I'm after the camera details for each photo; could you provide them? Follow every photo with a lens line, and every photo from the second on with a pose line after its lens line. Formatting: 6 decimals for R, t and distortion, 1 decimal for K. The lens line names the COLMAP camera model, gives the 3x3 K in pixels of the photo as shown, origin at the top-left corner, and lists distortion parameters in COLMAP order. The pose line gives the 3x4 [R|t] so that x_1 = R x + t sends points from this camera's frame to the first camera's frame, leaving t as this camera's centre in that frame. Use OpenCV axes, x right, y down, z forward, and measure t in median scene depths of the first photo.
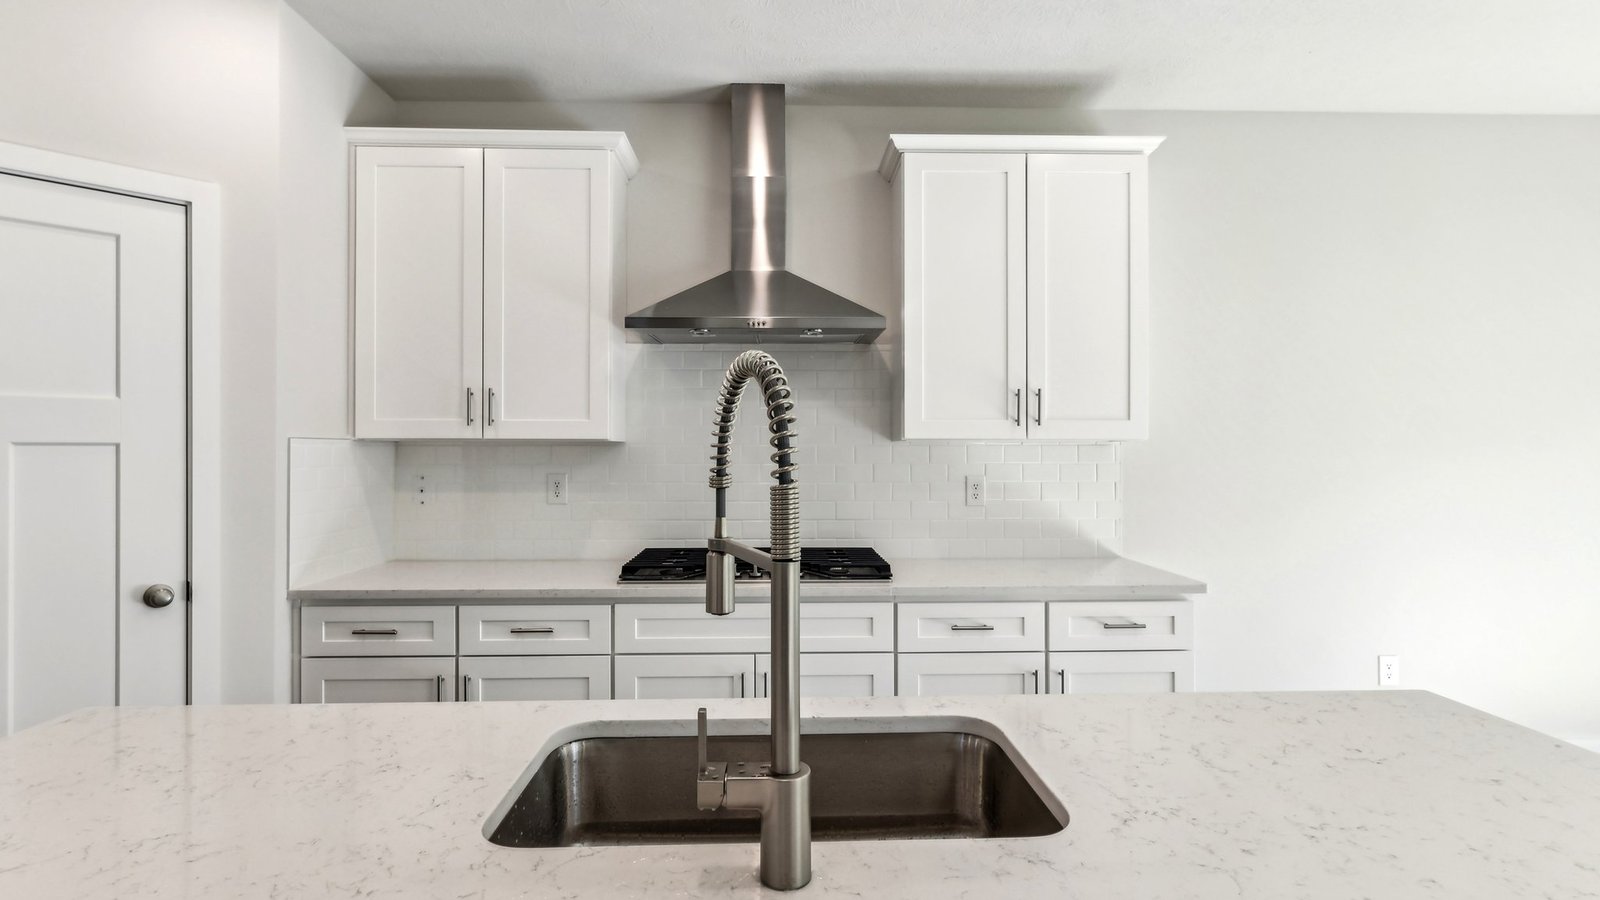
lens RADIAL K [[789.2, 0, 798.3], [0, 789.2, 449.0], [0, 0, 1]] dist [0.000116, 0.000287]
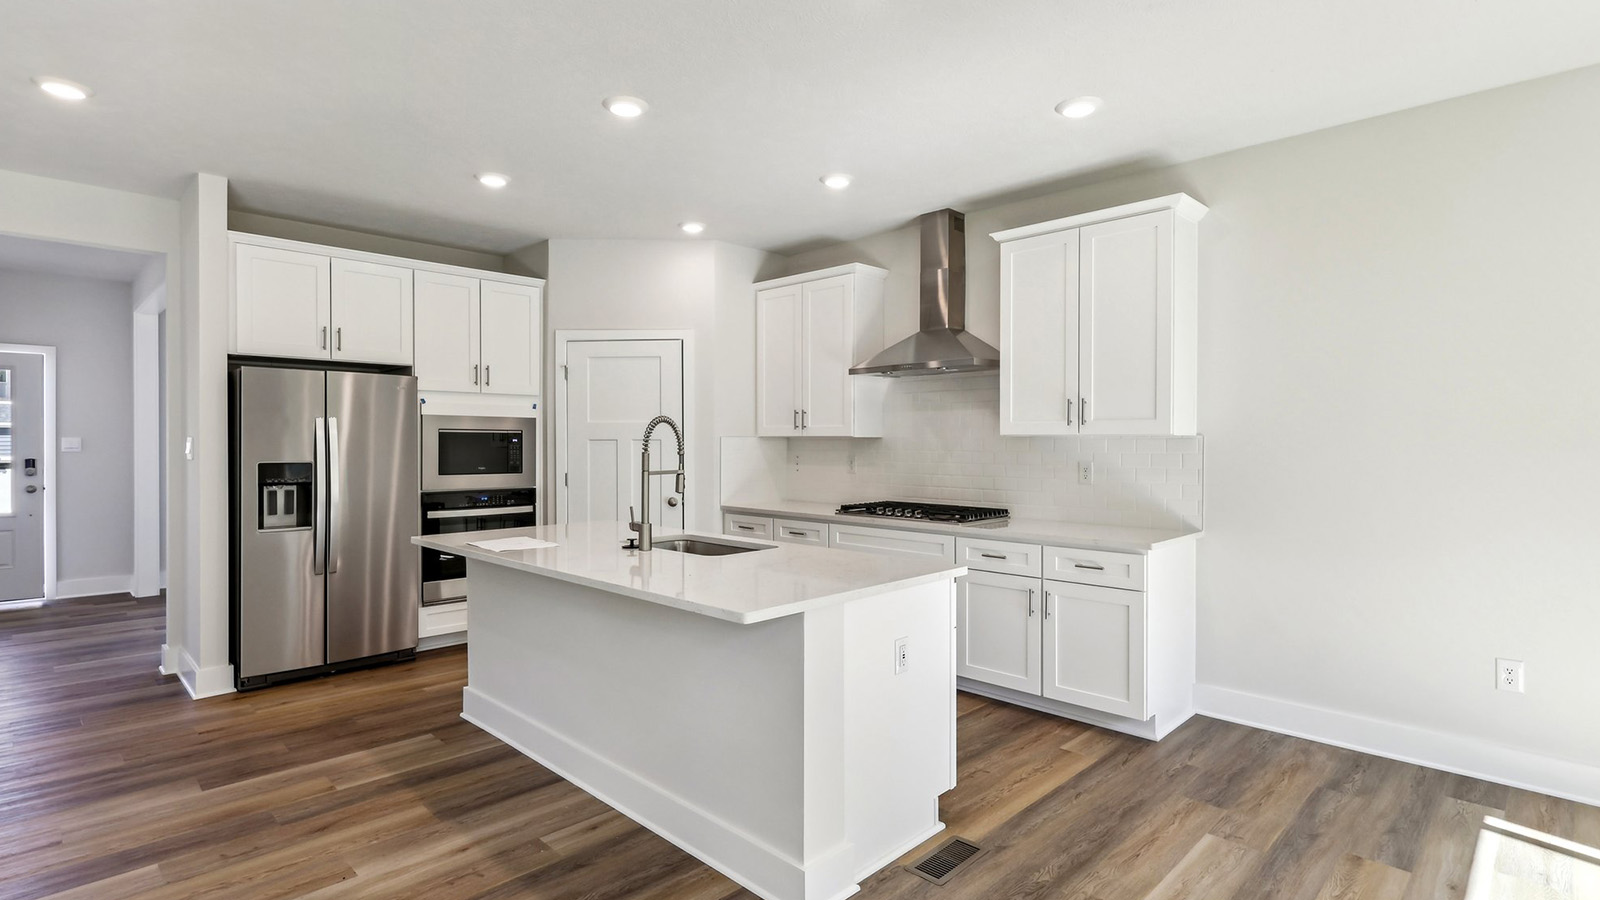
lens RADIAL K [[789.2, 0, 798.3], [0, 789.2, 449.0], [0, 0, 1]] dist [0.000116, 0.000287]
pose [[0.681118, 0.006880, -0.732141, 0.979102], [0.001144, 0.999945, 0.010461, -0.002192], [0.732173, -0.007963, 0.681072, -0.304591]]
